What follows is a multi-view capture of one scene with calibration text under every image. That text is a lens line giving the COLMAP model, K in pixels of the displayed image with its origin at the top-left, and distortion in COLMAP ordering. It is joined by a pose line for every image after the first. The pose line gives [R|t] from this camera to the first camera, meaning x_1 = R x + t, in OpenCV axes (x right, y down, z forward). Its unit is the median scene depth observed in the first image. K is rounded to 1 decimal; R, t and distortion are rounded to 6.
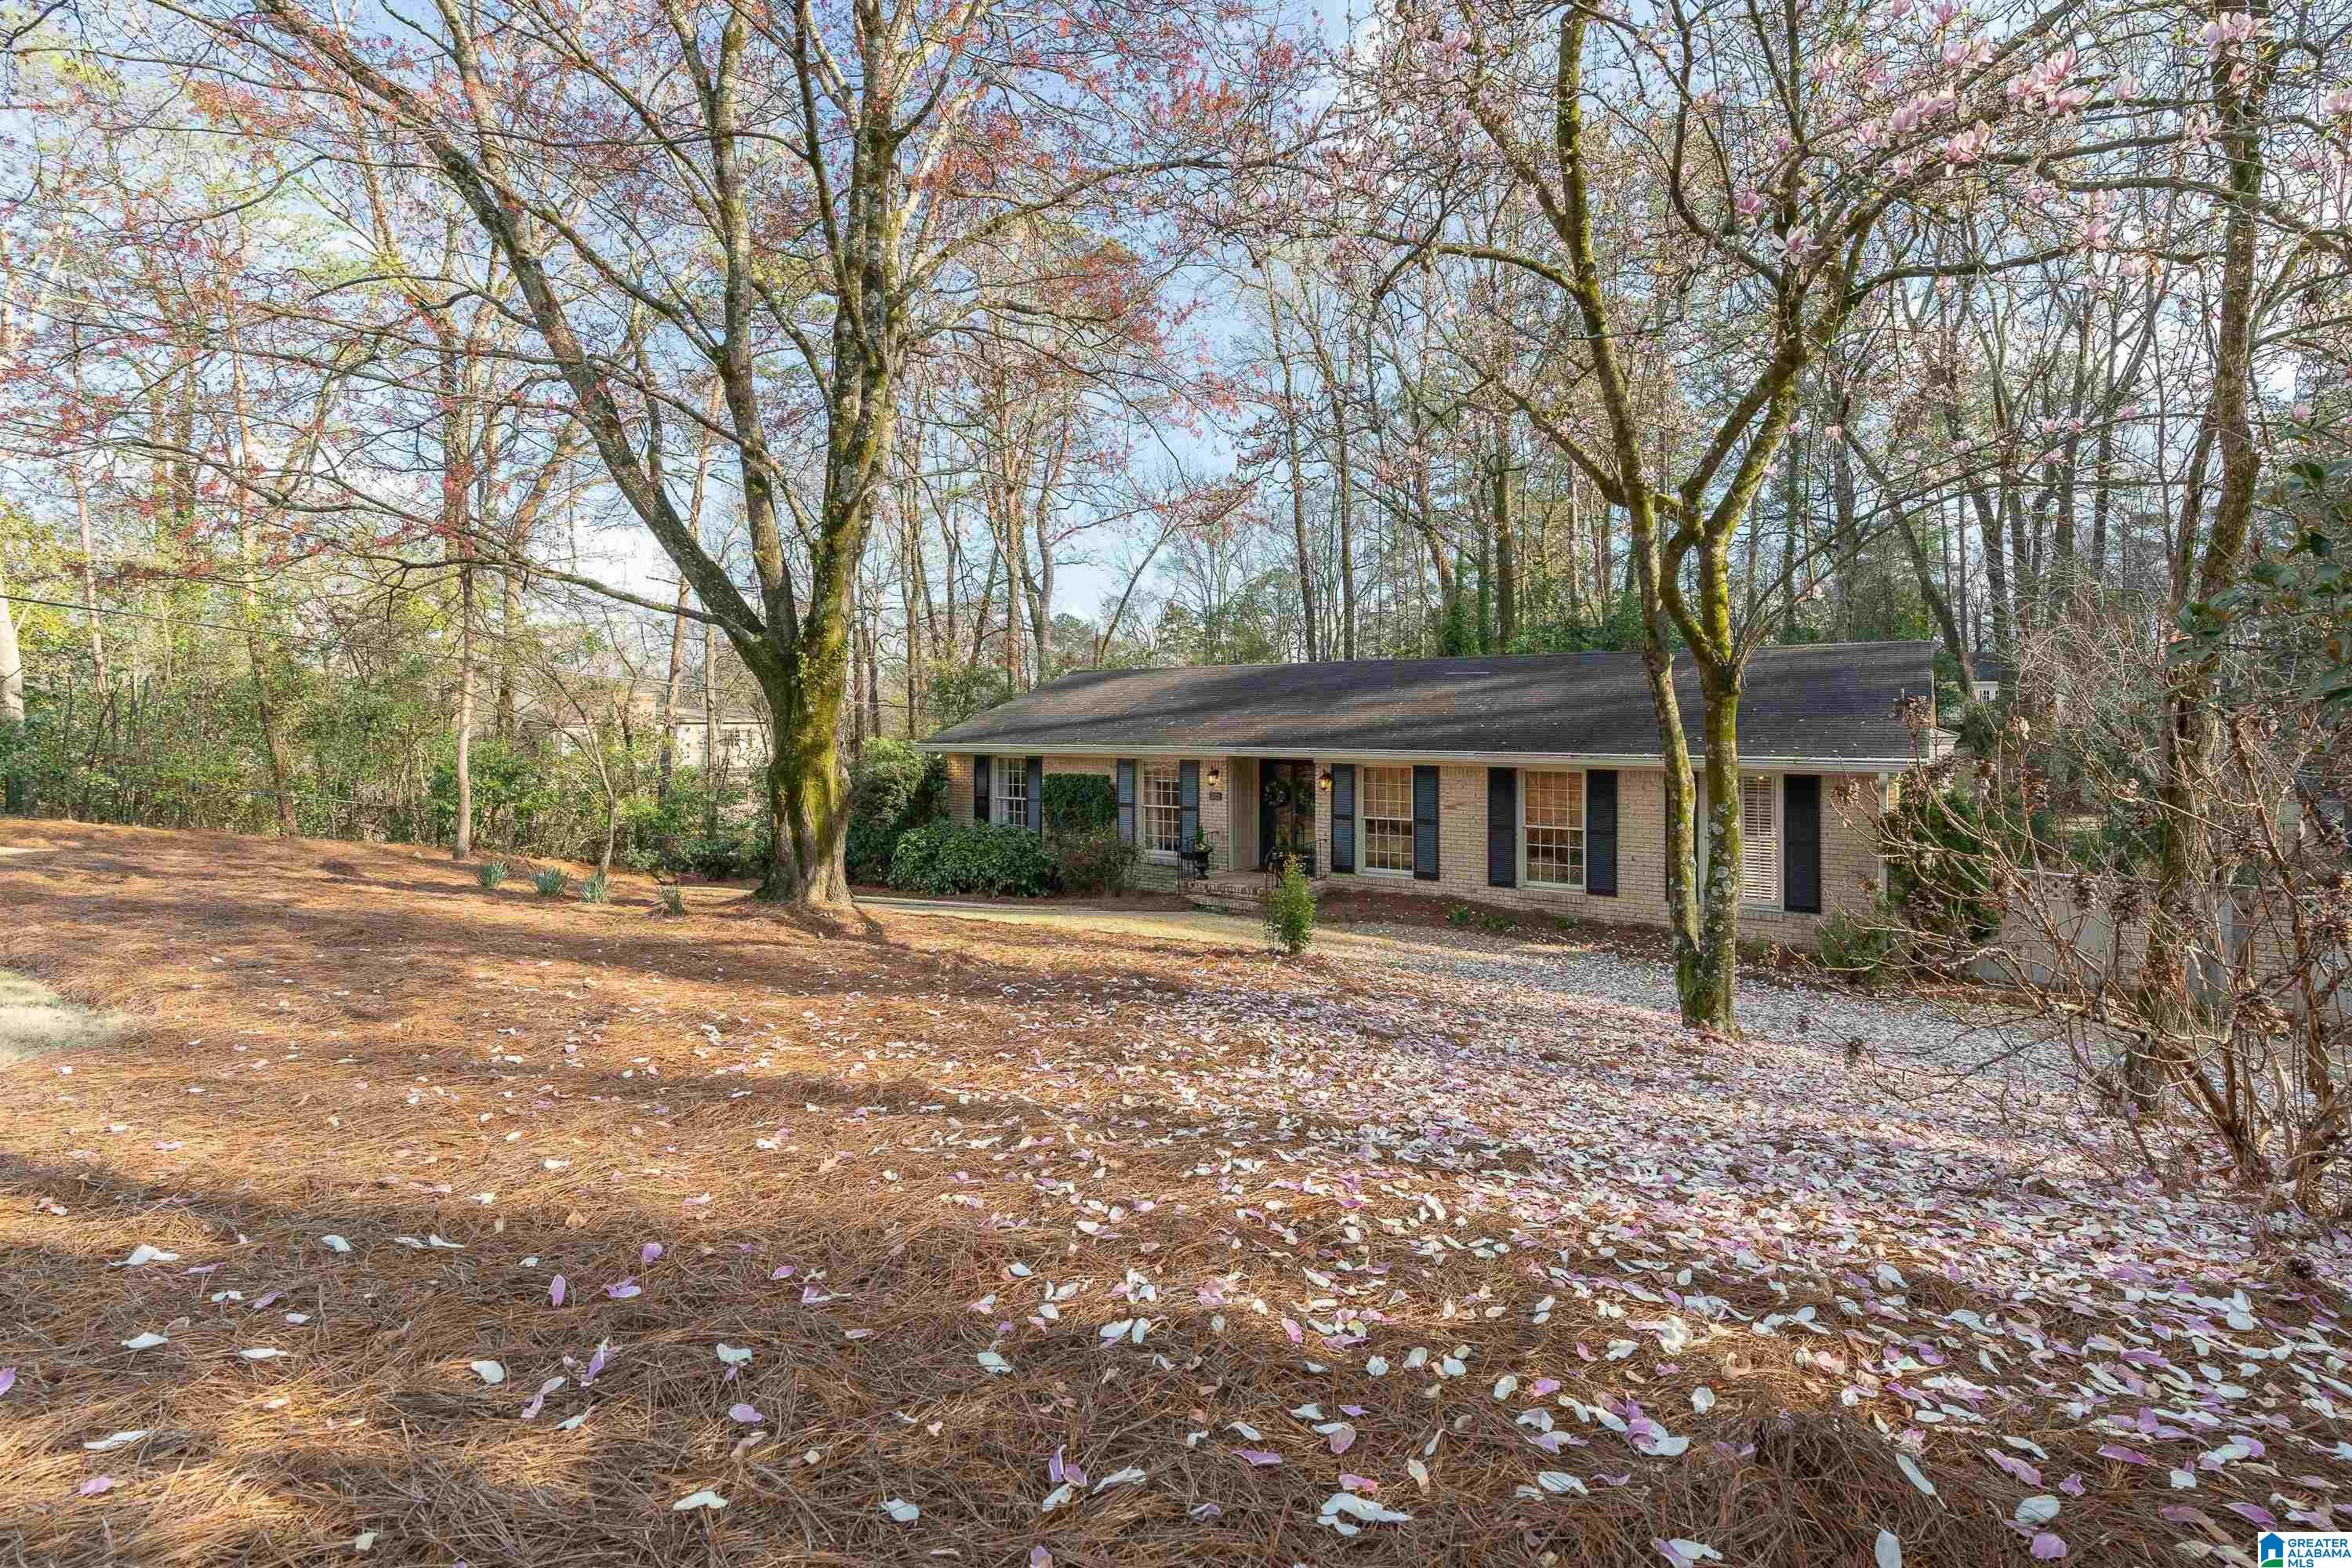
lens RADIAL K [[1067.5, 0, 1170.9], [0, 1067.5, 739.2], [0, 0, 1]] dist [-0.002586, -0.000196]
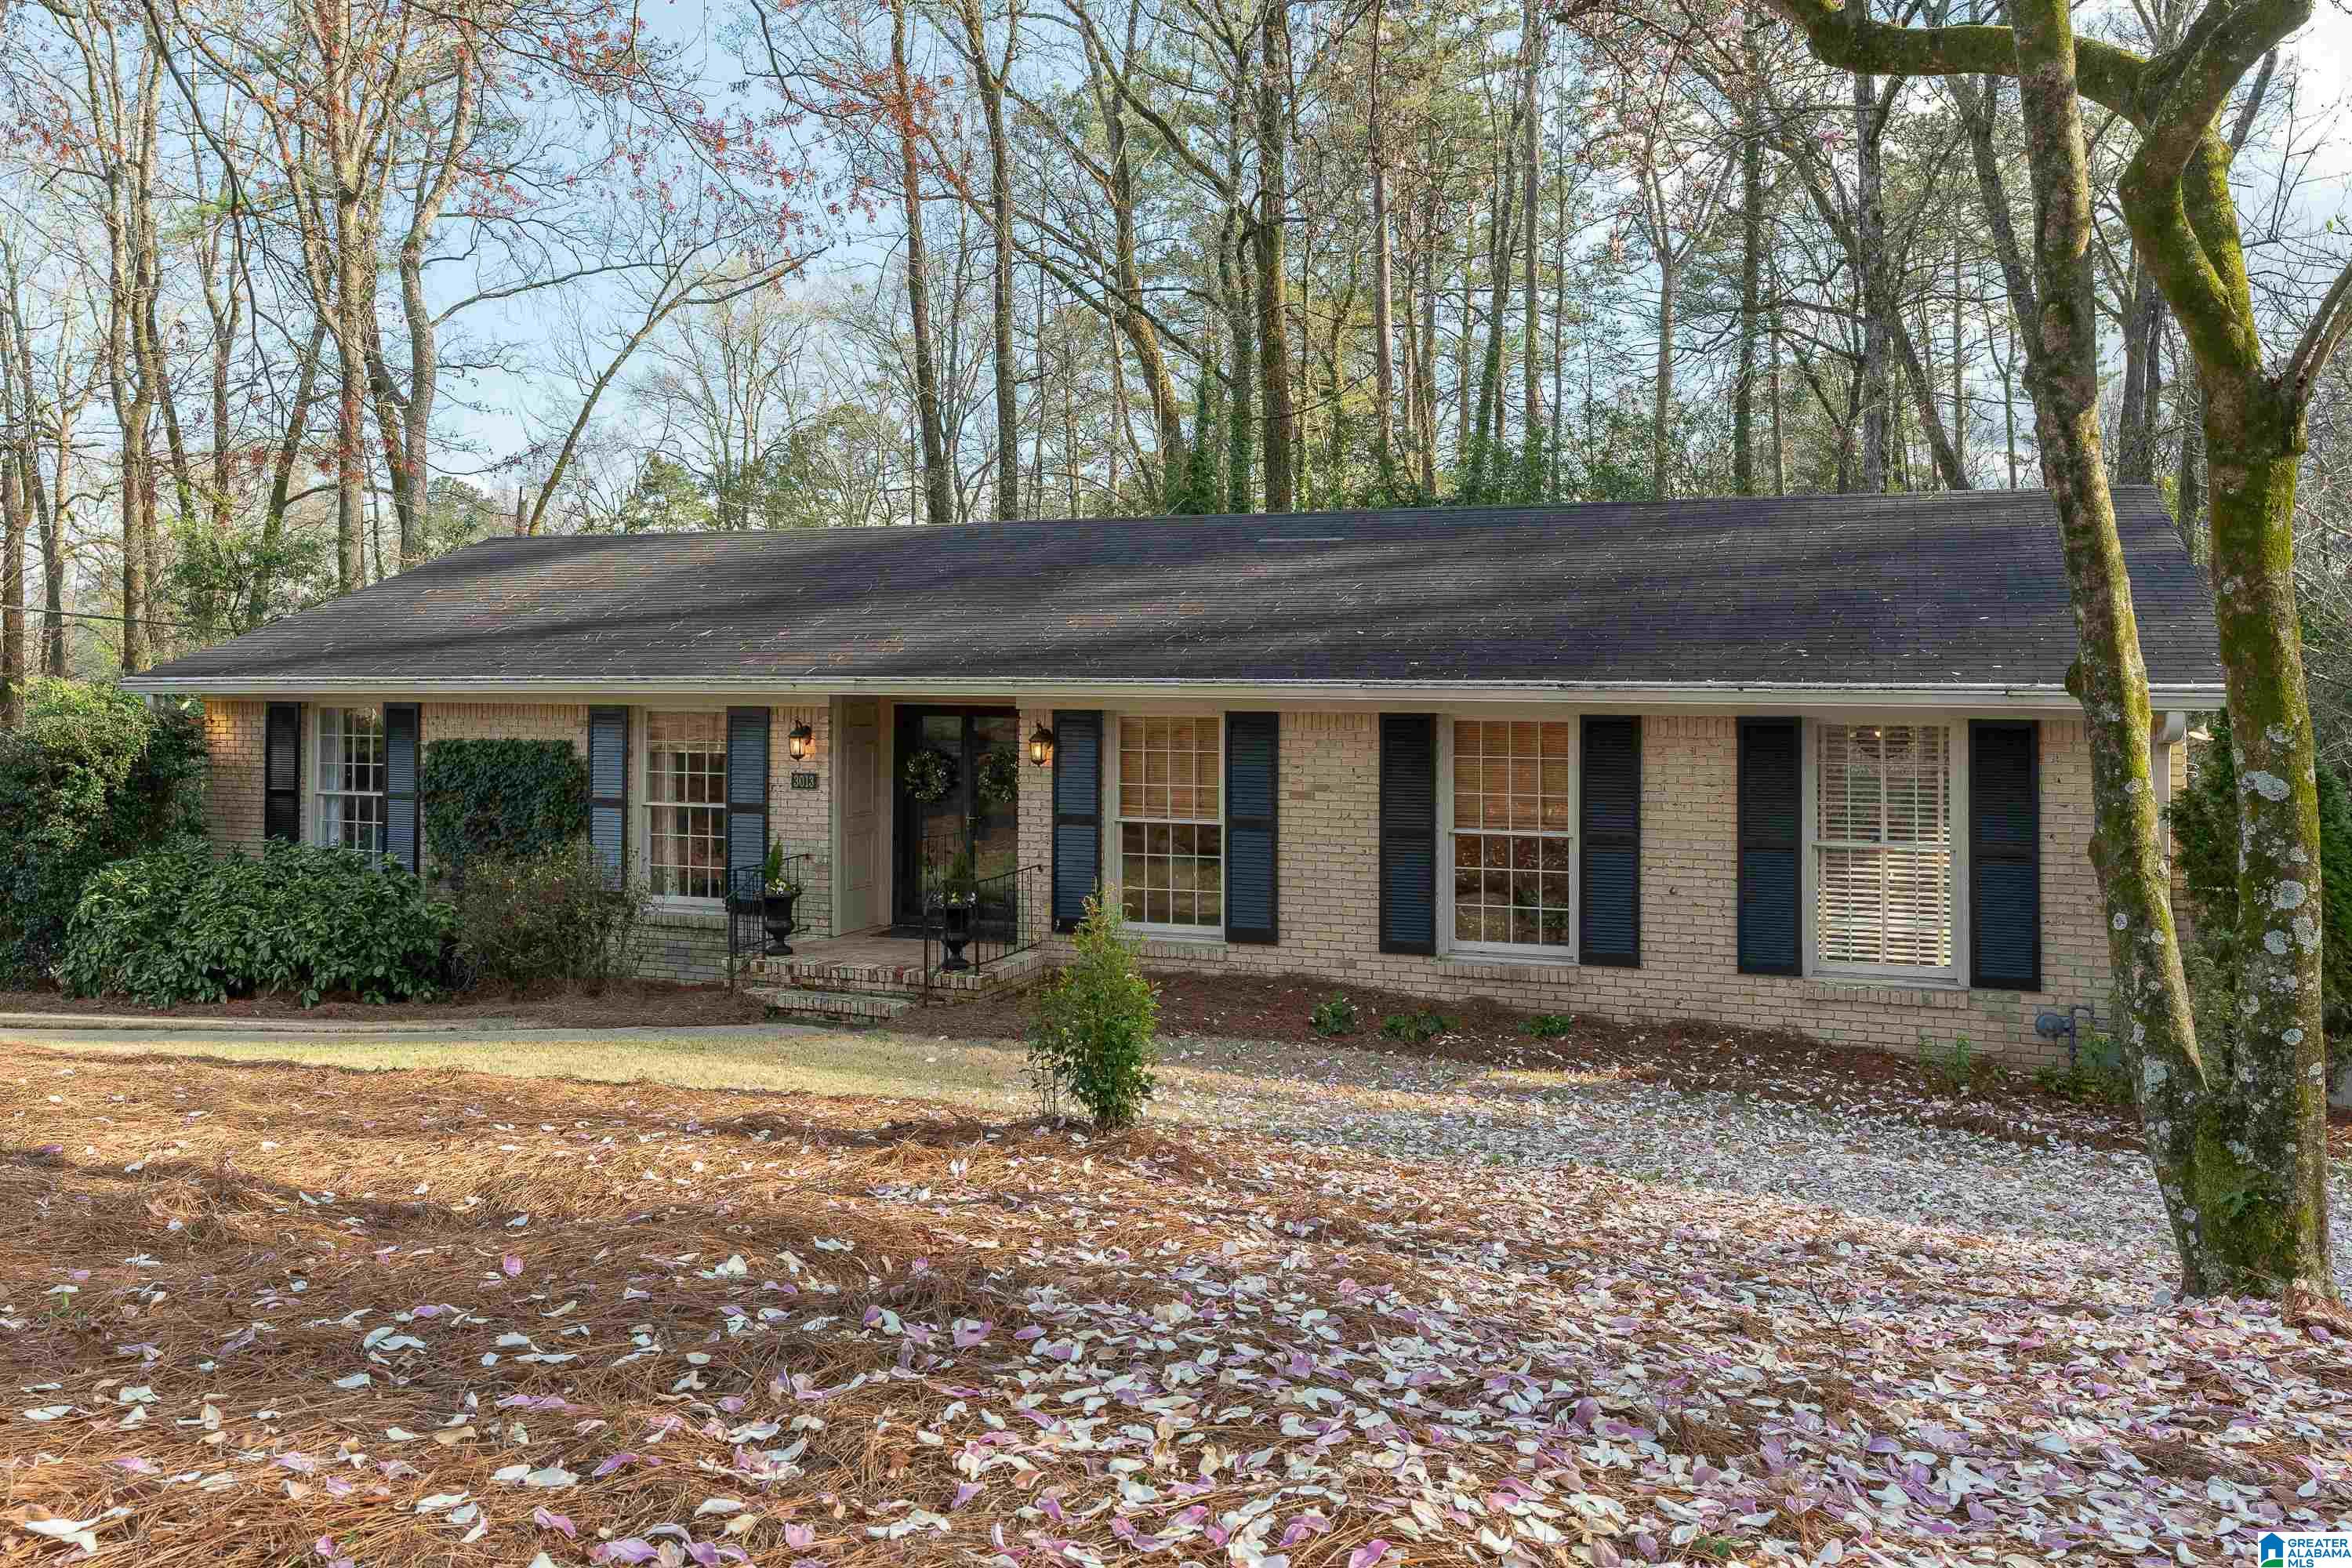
lens RADIAL K [[1719.8, 0, 1026.4], [0, 1719.8, 709.2], [0, 0, 1]] dist [0.008482, 0.003988]
pose [[0.972853, 0.009249, 0.231238, -0.039412], [-0.006343, 0.999891, -0.013310, 0.029720], [-0.231336, 0.011482, 0.972806, 0.213984]]
